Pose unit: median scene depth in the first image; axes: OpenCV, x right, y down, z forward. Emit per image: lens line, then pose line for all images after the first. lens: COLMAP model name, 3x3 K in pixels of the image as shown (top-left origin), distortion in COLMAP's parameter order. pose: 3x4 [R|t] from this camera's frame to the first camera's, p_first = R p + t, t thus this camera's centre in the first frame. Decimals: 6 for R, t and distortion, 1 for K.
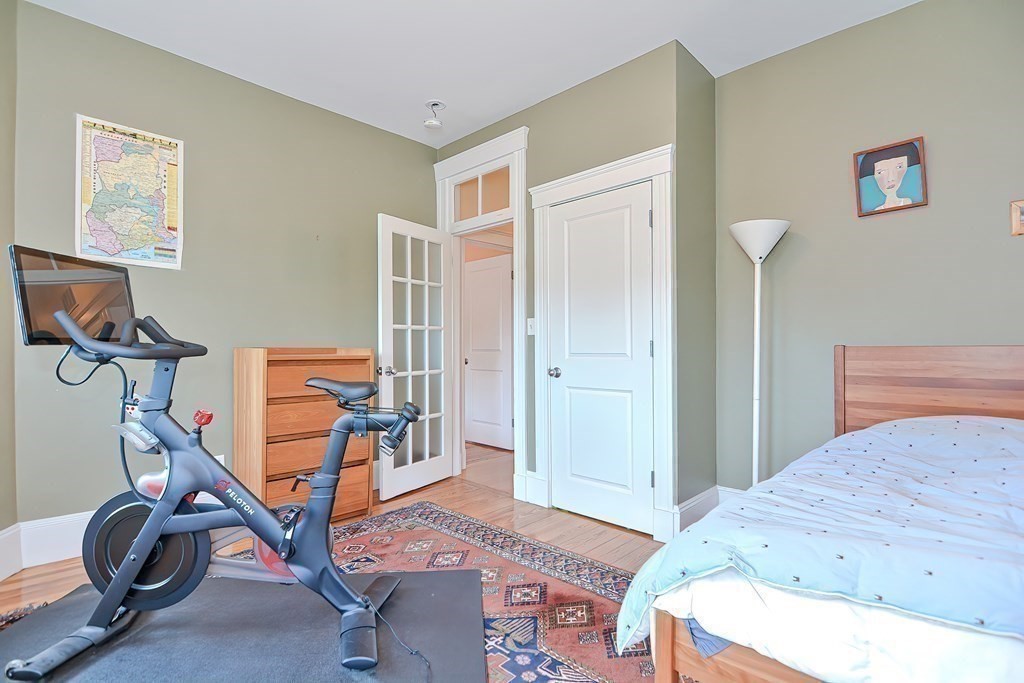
lens RADIAL K [[504.5, 0, 515.8], [0, 504.5, 347.9], [0, 0, 1]] dist [-0.000668, -0.014204]
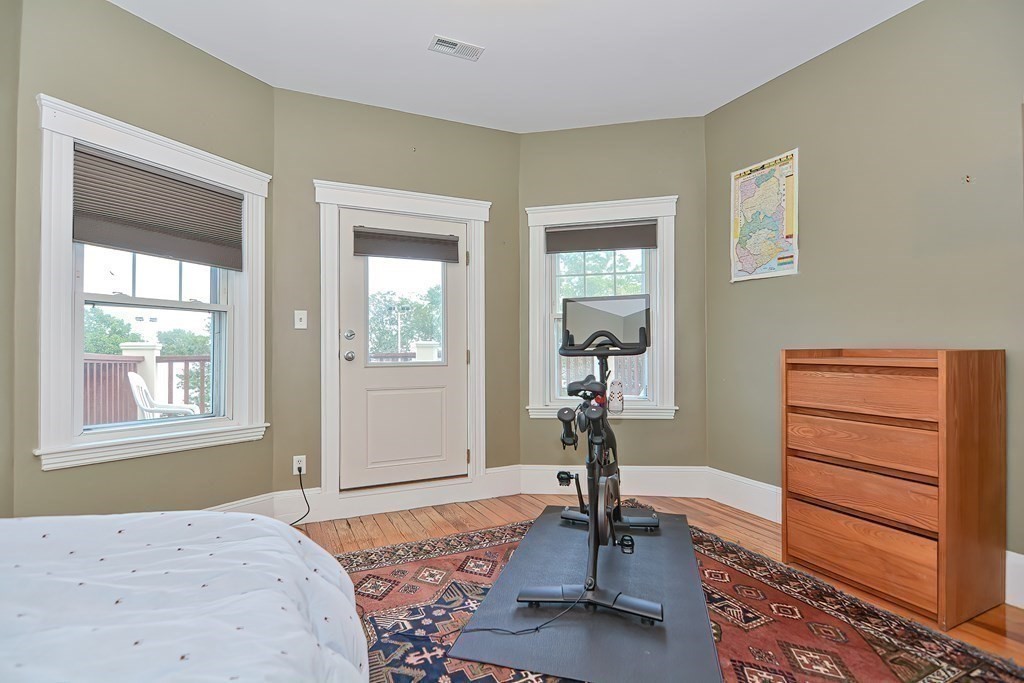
lens RADIAL K [[504.5, 0, 515.8], [0, 504.5, 347.9], [0, 0, 1]] dist [-0.000668, -0.014204]
pose [[-0.371499, 0.002669, -0.928429, 0.530691], [0.004063, 0.999991, 0.001249, -0.006284], [0.928424, -0.003308, -0.371507, 0.878529]]
